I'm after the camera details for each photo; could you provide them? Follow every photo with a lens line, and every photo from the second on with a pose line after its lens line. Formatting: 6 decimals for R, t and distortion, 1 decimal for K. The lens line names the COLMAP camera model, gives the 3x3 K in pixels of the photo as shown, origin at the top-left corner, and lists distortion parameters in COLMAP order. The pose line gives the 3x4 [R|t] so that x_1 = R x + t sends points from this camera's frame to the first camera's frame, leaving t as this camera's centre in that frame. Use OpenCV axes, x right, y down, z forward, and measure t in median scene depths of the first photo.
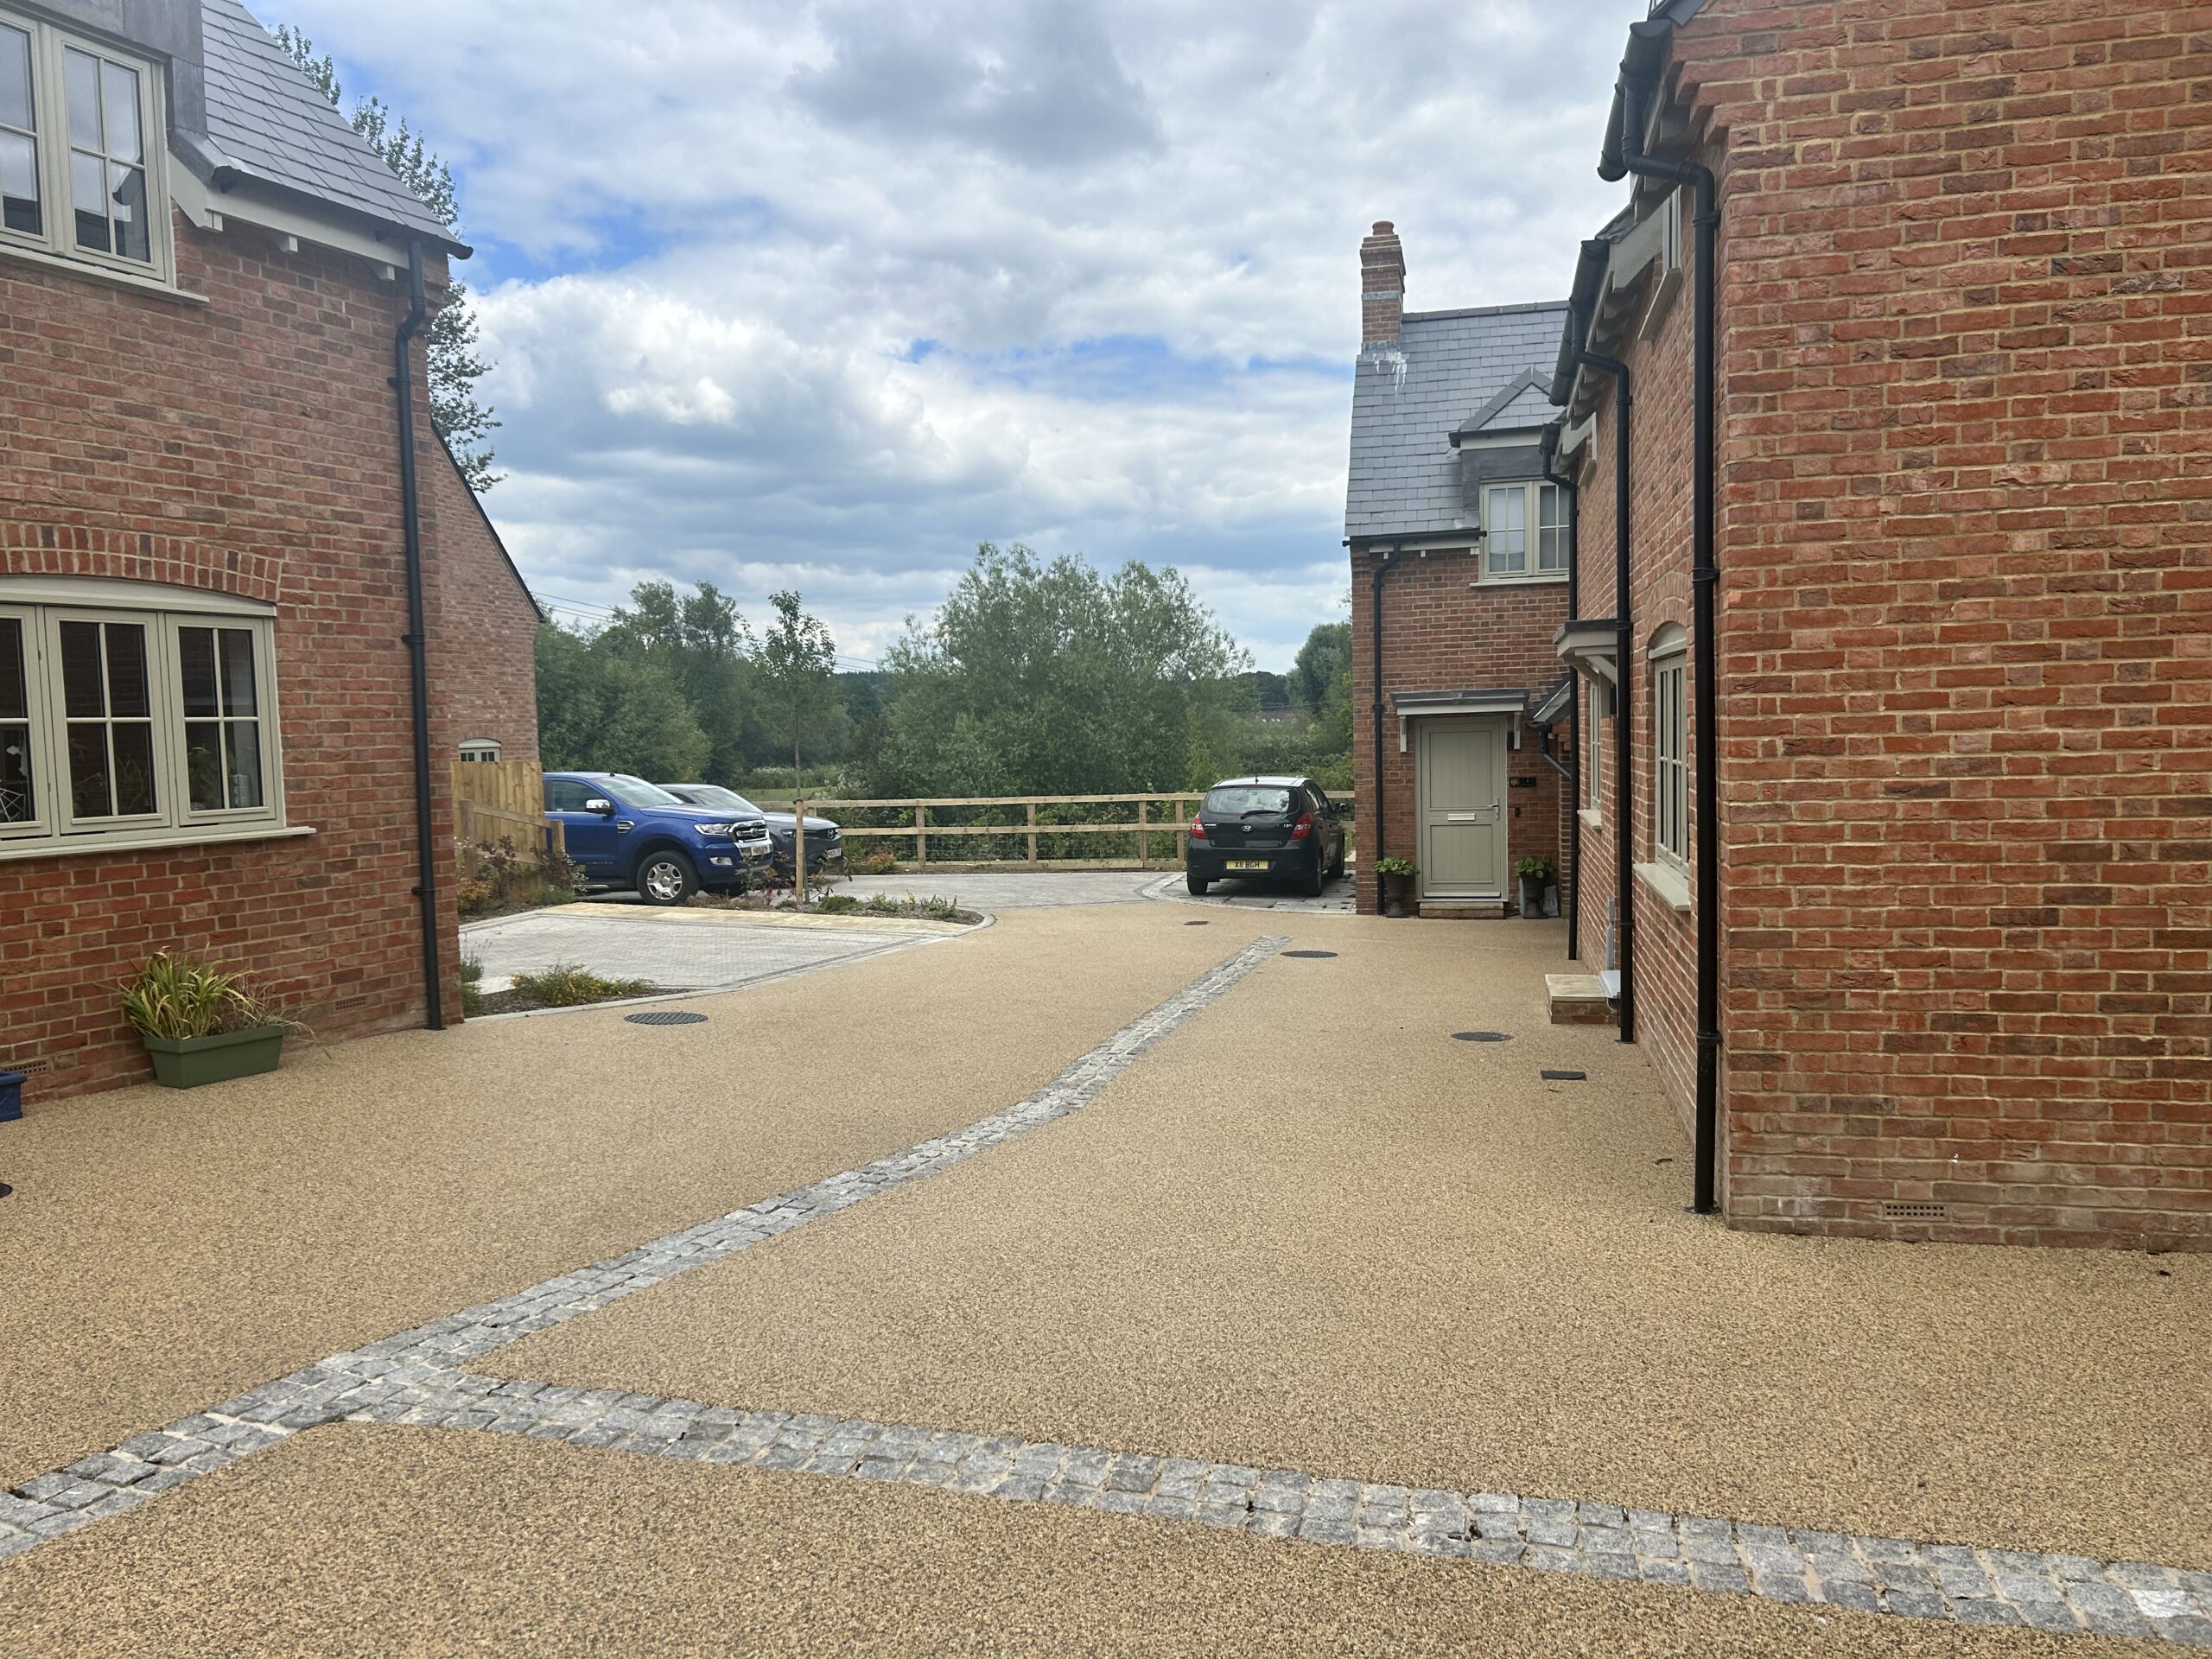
lens RADIAL K [[1673.2, 0, 1098.9], [0, 1673.2, 828.3], [0, 0, 1]] dist [0.052848, -0.048510]
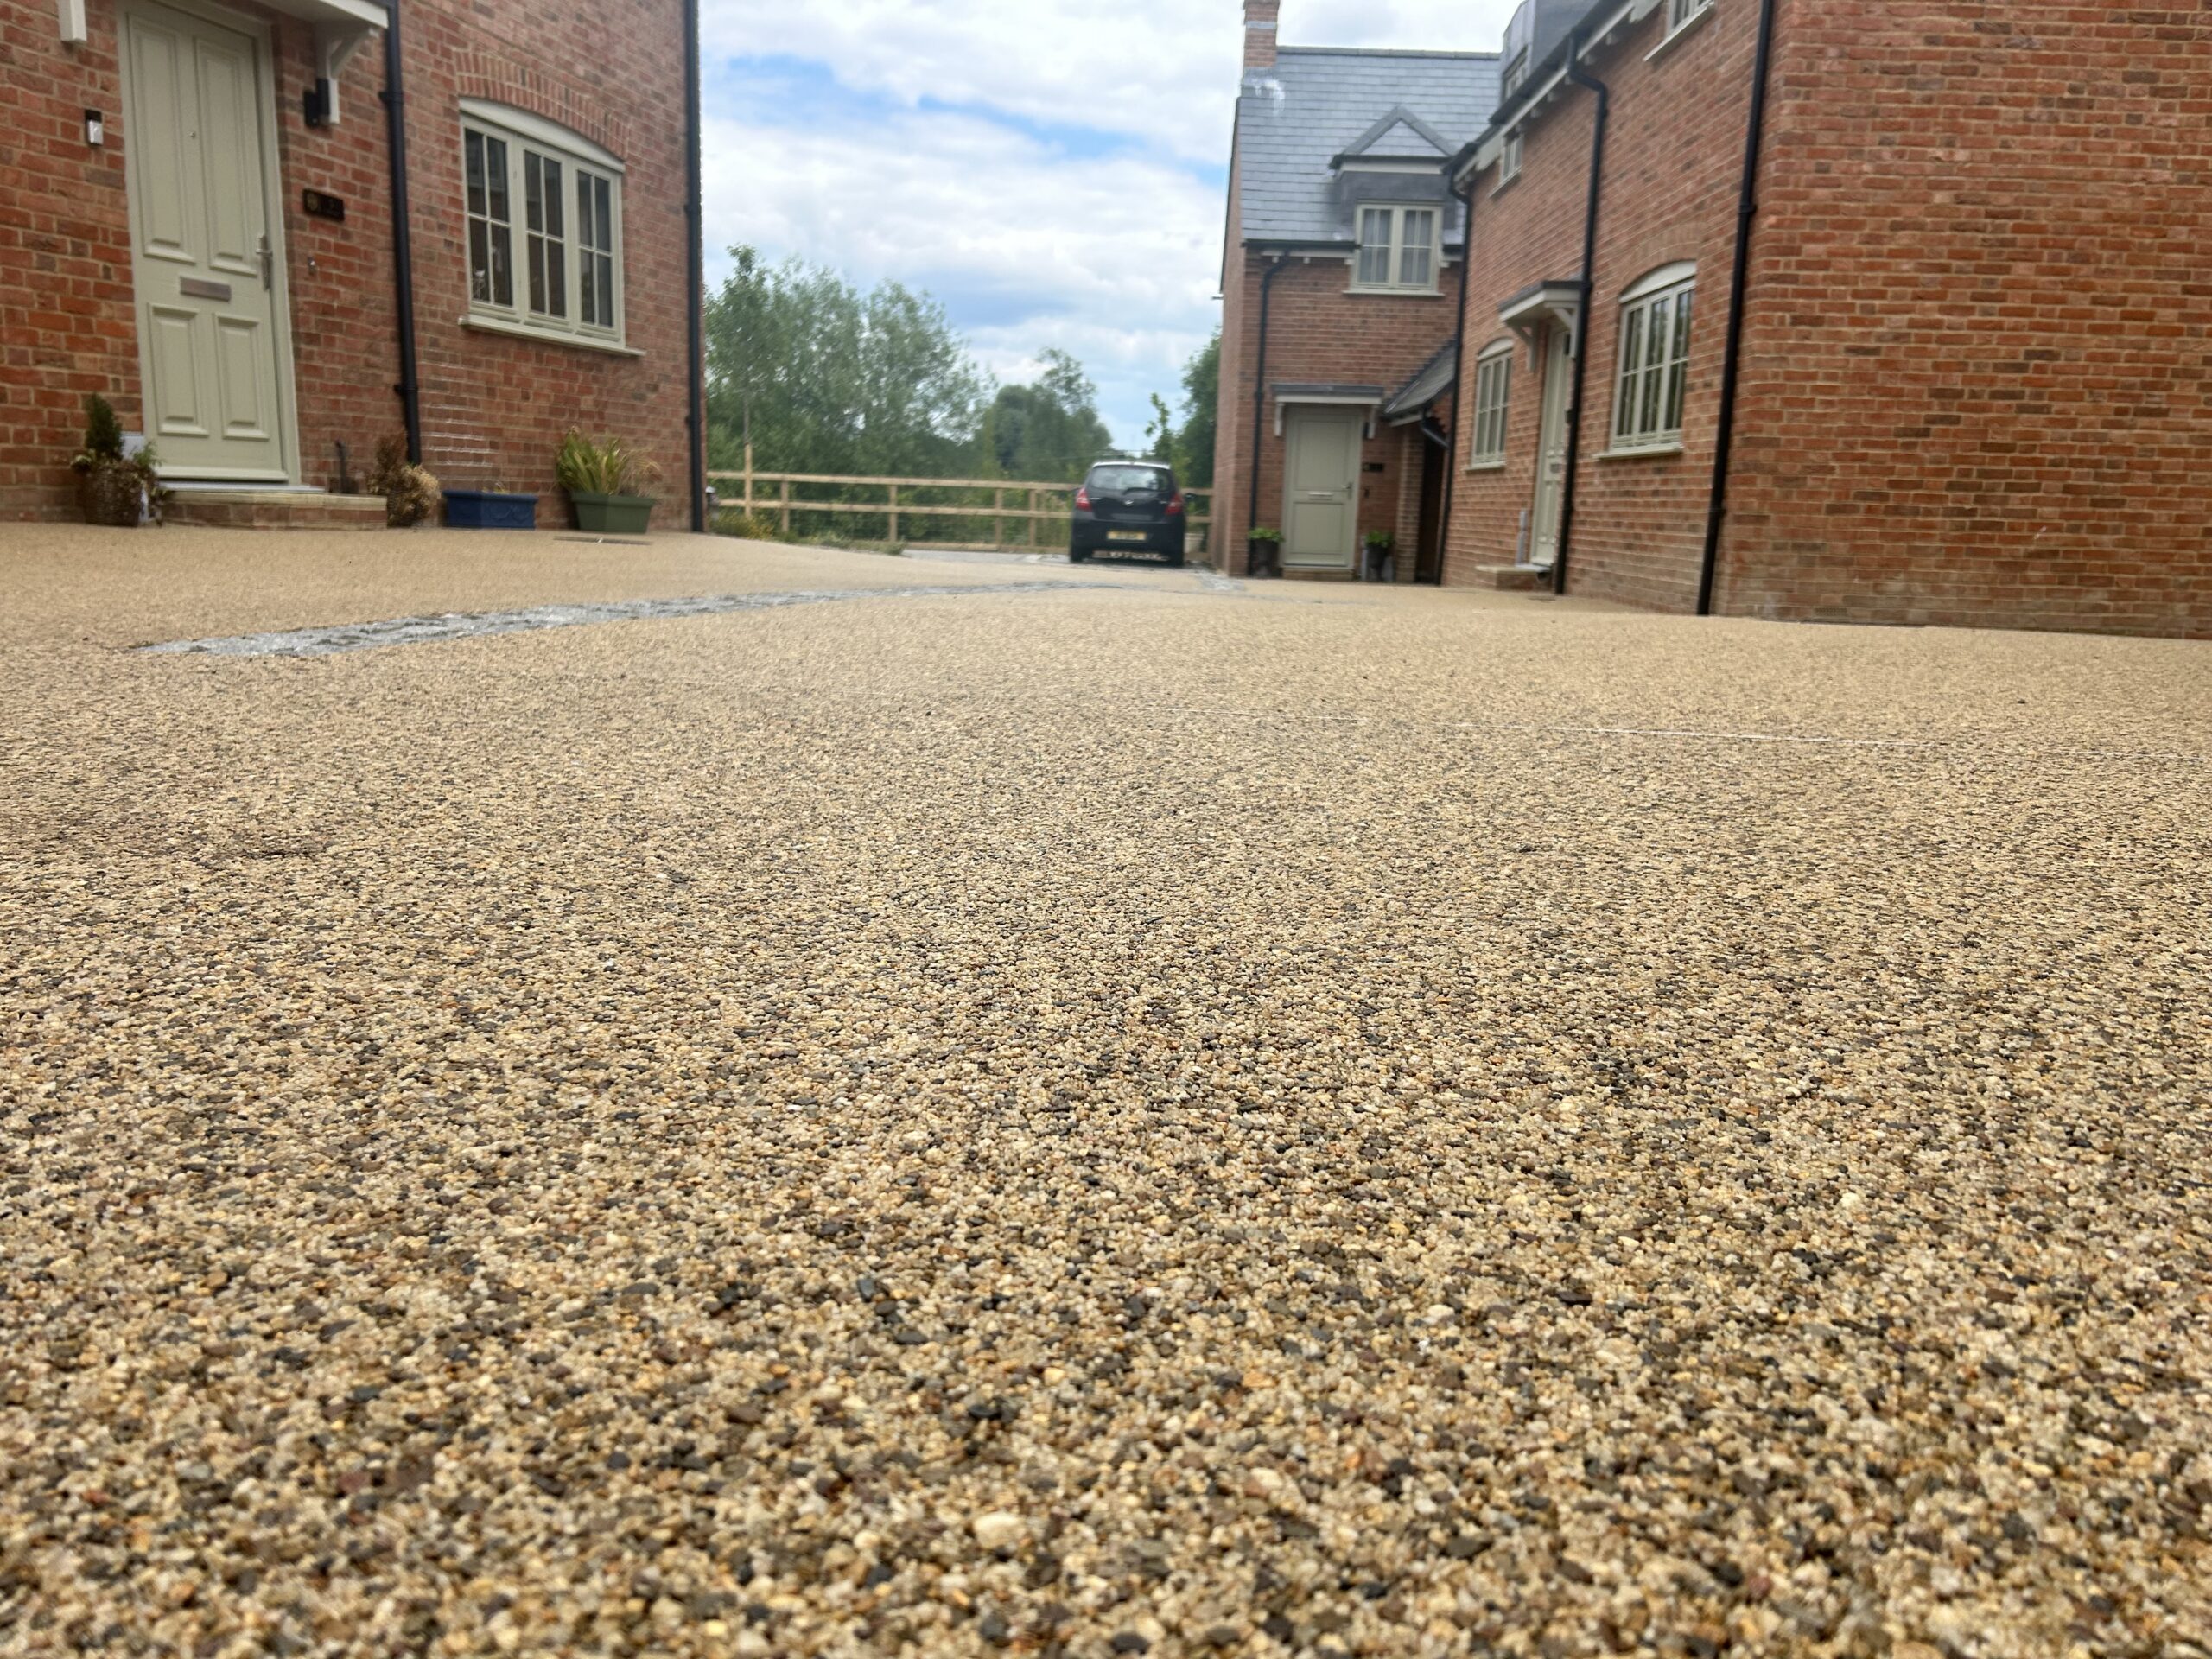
lens RADIAL K [[1698.9, 0, 1099.4], [0, 1698.9, 831.2], [0, 0, 1]] dist [0.043260, -0.054109]
pose [[0.977377, 0.018348, 0.210707, -0.481693], [-0.045916, 0.990878, 0.126700, 0.216858], [-0.206460, -0.133508, 0.969304, -0.433850]]
